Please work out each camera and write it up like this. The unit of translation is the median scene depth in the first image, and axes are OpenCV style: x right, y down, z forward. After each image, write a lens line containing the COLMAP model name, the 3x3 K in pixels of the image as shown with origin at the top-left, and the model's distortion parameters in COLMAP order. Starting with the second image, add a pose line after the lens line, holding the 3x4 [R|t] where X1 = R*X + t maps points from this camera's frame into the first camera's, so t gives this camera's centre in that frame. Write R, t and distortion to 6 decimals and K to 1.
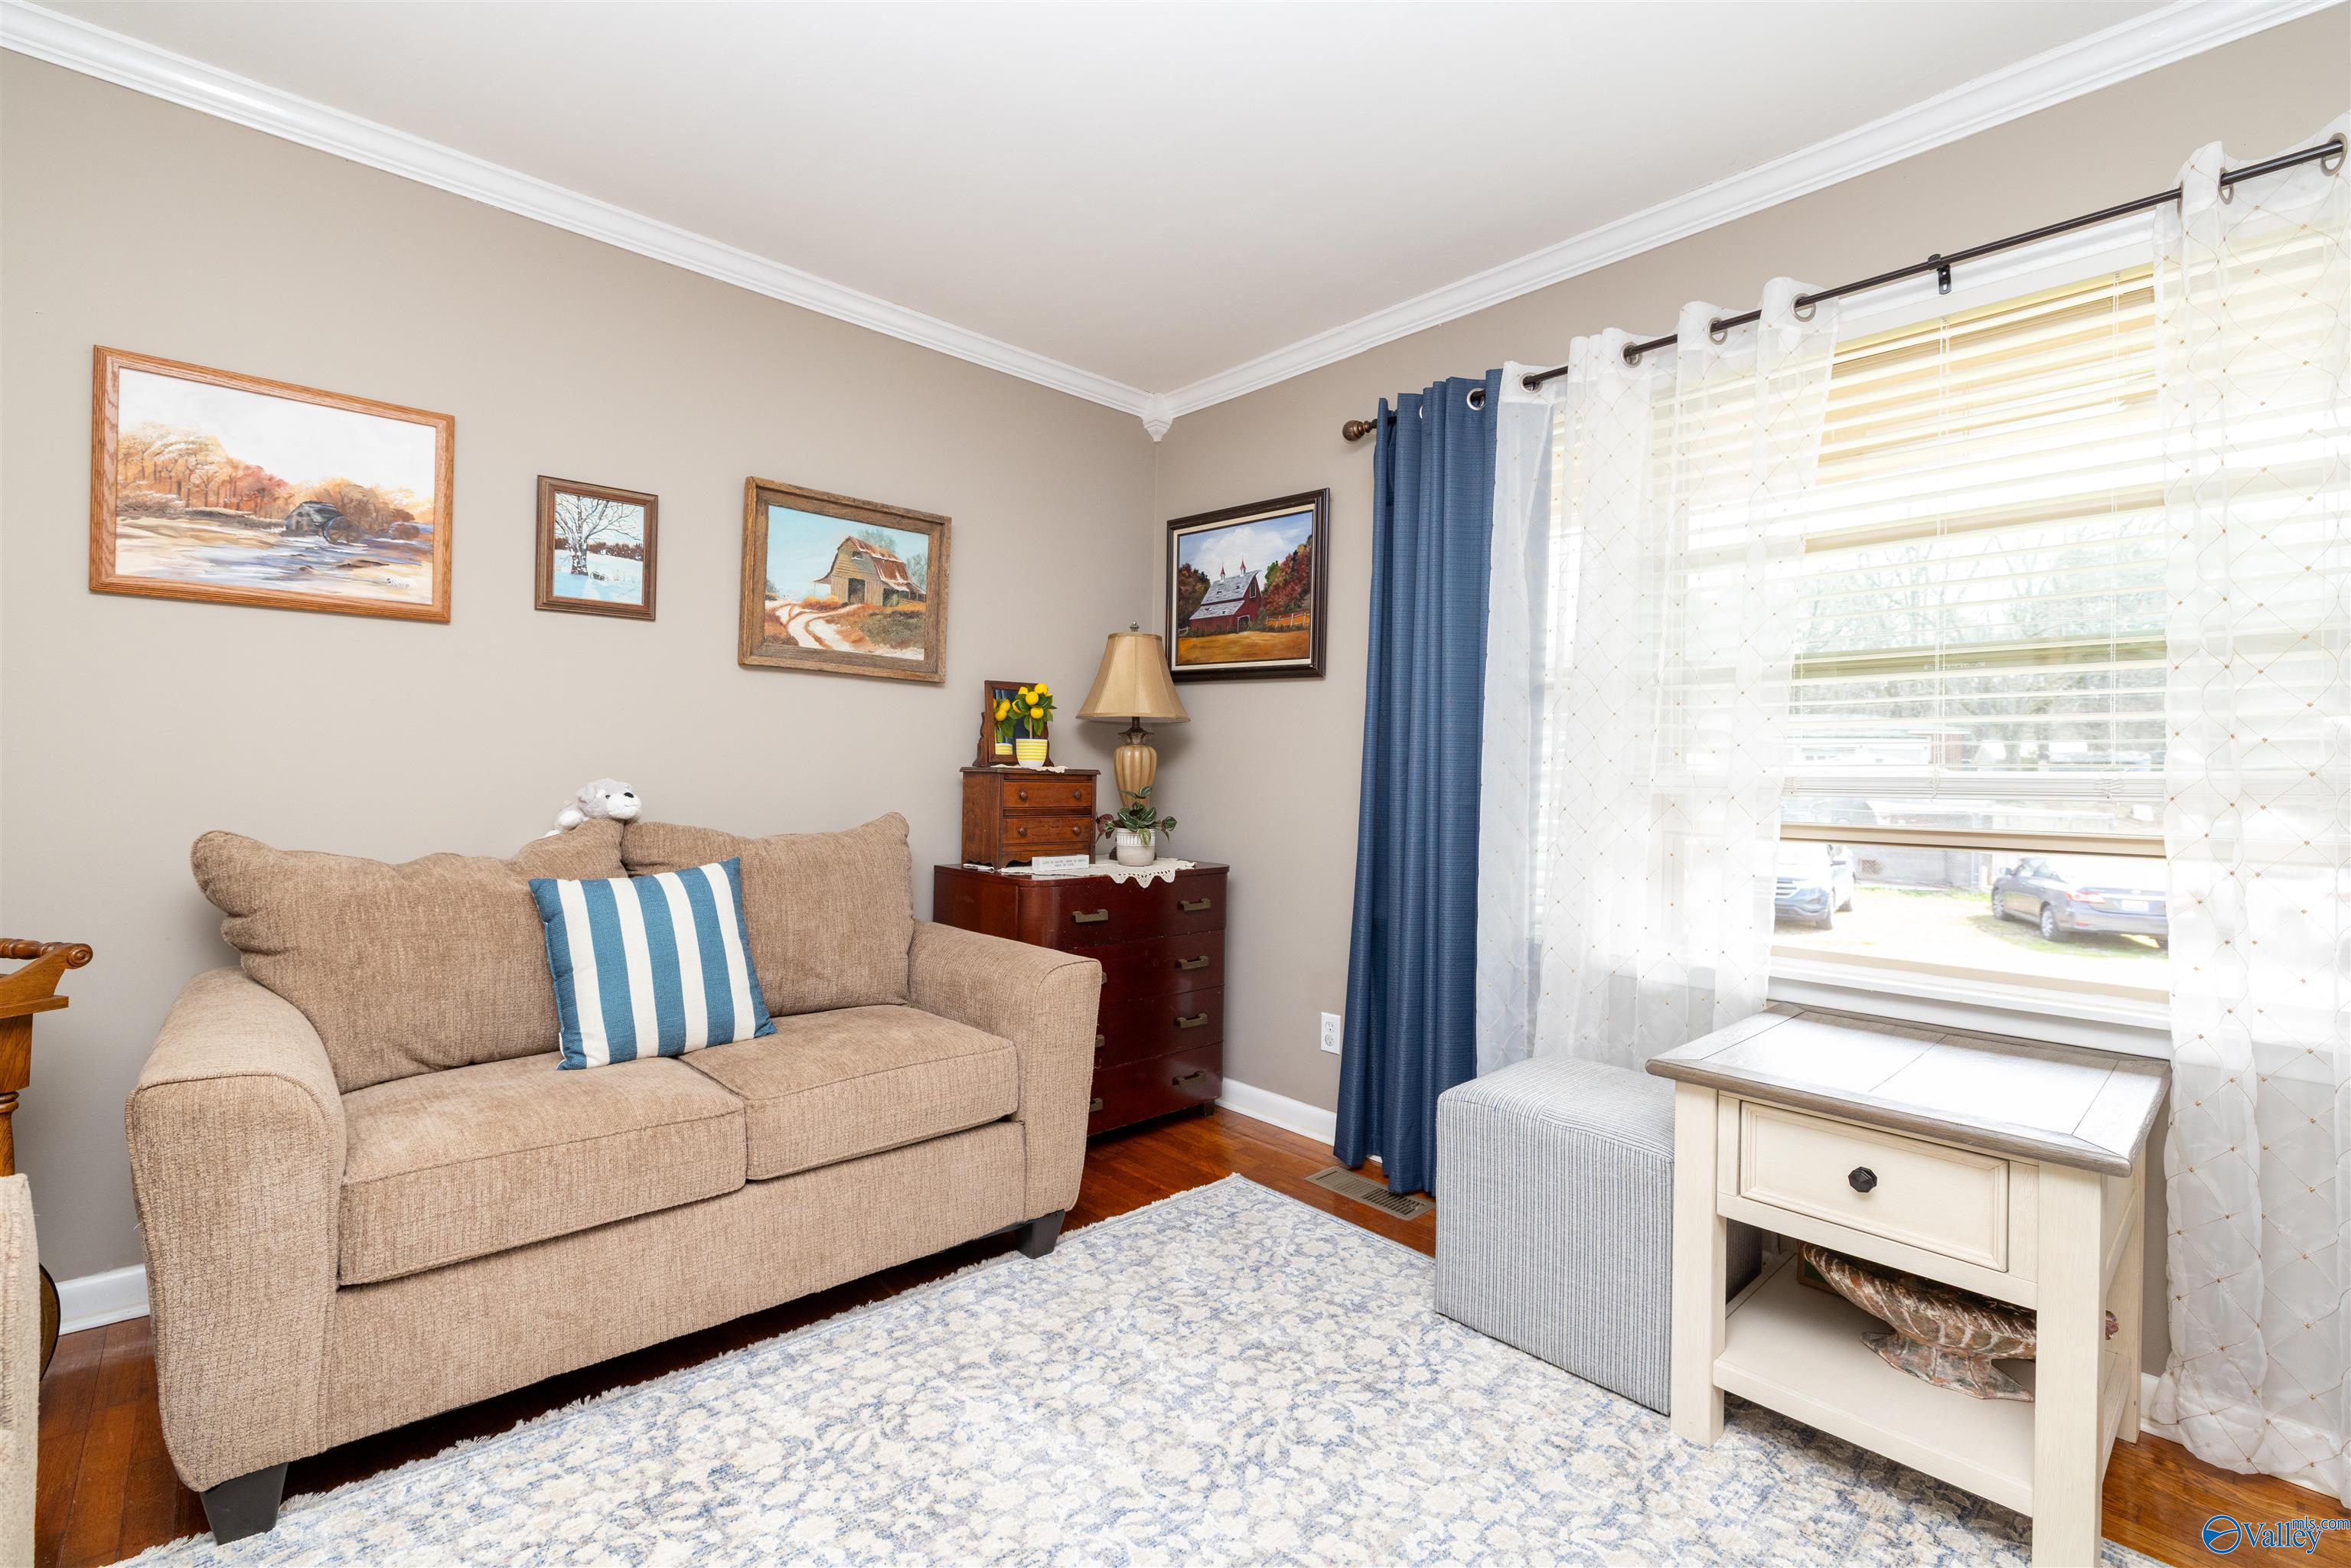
lens RADIAL K [[1032.7, 0, 1172.5], [0, 1032.7, 768.2], [0, 0, 1]] dist [-0.003438, 0.000586]
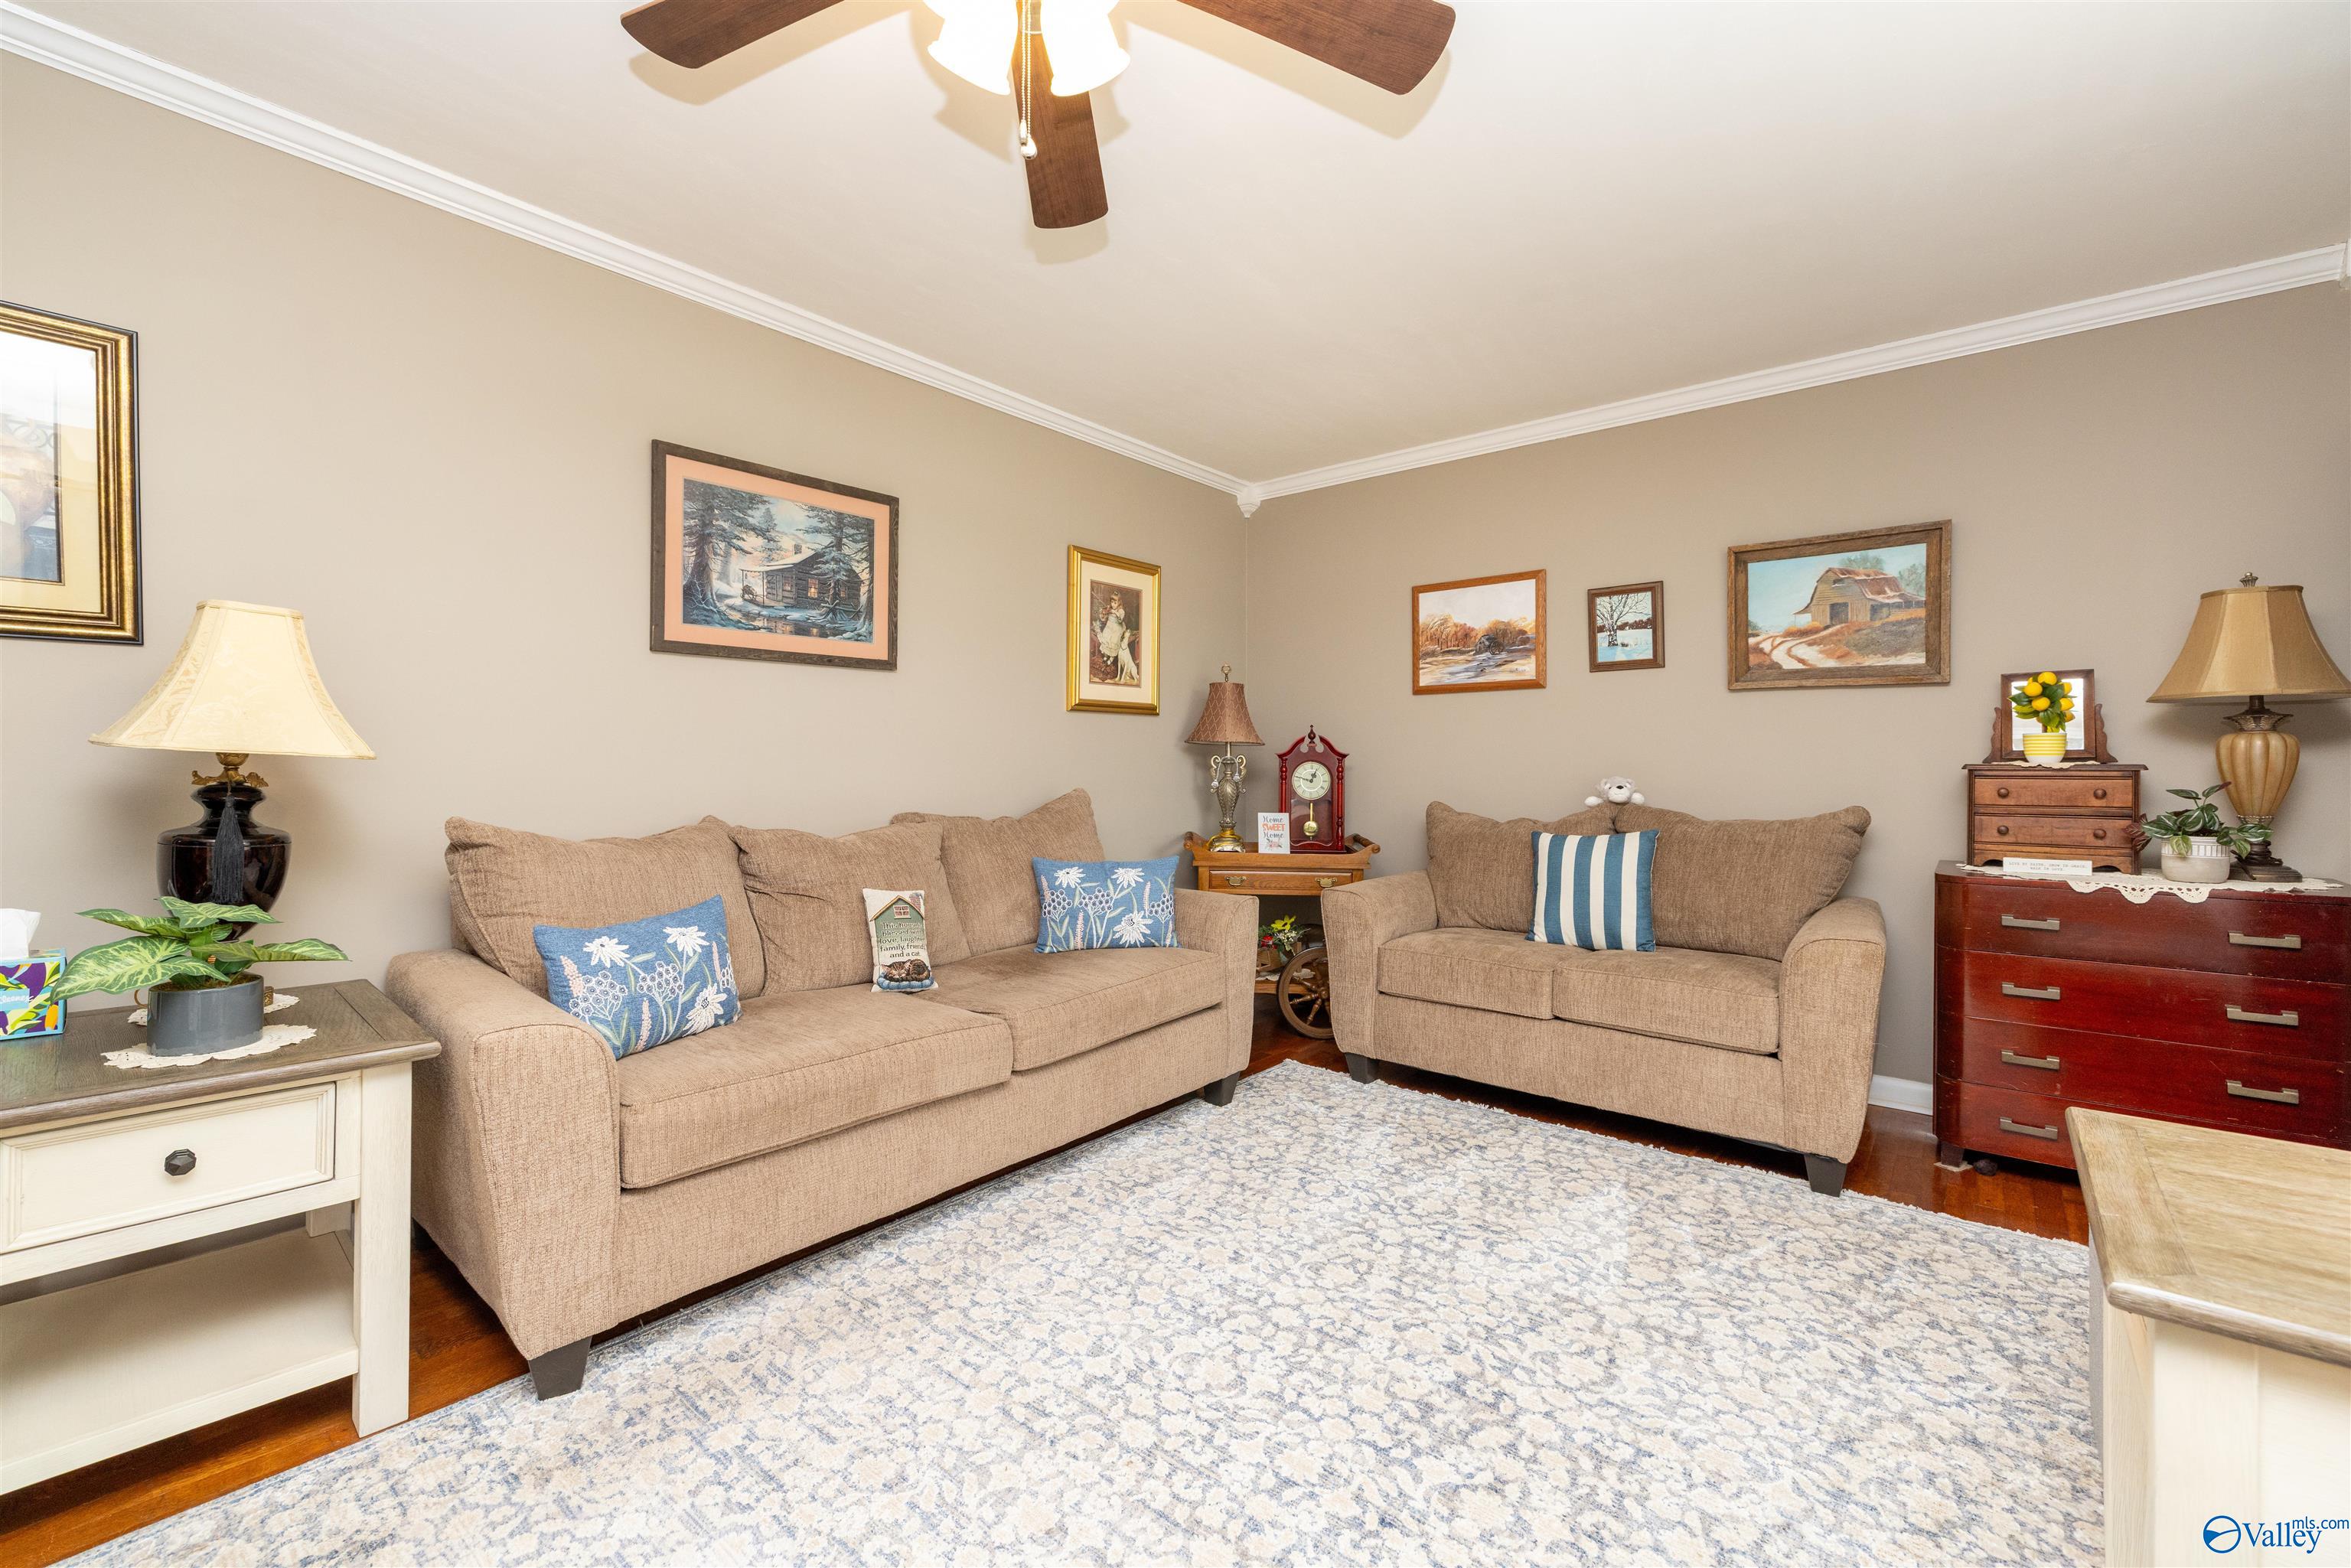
lens RADIAL K [[984.8, 0, 1179.0], [0, 984.8, 770.2], [0, 0, 1]] dist [0.000498, 0.000147]
pose [[0.142733, -0.014160, -0.989660, 0.879560], [0.004894, 0.999896, -0.013601, 0.019026], [0.989749, -0.002902, 0.142787, 0.151191]]
